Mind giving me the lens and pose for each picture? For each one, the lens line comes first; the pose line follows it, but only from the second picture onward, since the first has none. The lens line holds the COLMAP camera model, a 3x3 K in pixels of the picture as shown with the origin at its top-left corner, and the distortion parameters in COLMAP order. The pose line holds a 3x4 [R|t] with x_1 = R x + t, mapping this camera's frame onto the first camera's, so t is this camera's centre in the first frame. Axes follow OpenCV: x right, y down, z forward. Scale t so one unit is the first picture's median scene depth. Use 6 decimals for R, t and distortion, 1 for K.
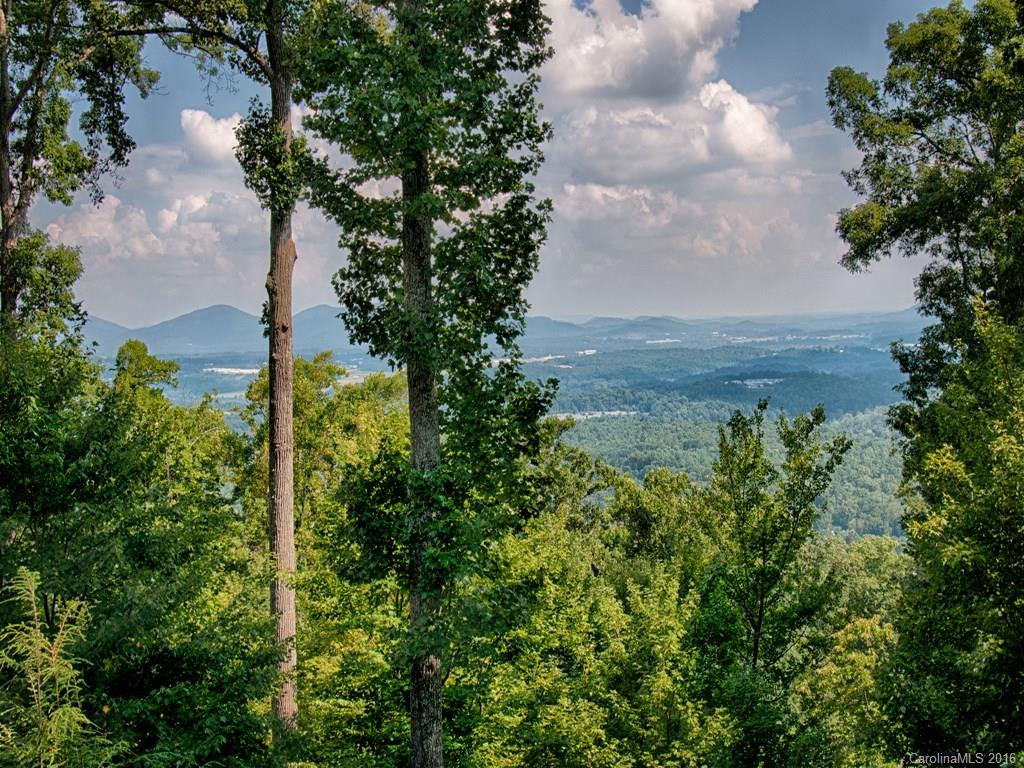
lens RADIAL K [[1311.4, 0, 514.4], [0, 1311.4, 488.7], [0, 0, 1]] dist [0.107811, -0.027782]
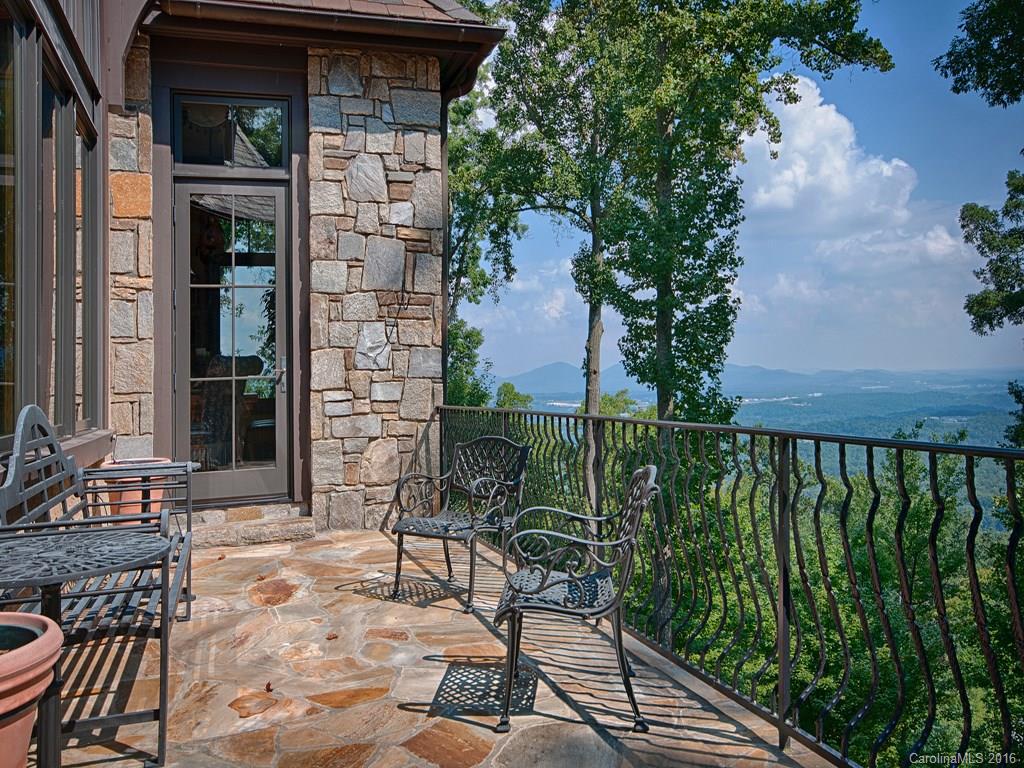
lens RADIAL K [[913.9, 0, 512.0], [0, 913.9, 384.0], [0, 0, 1]] dist [0.142890, 0.004684]
pose [[0.964253, 0.006869, -0.264893, 0.058200], [-0.037146, 0.993297, -0.109459, 0.044651], [0.262365, 0.115386, 0.958045, -0.260235]]
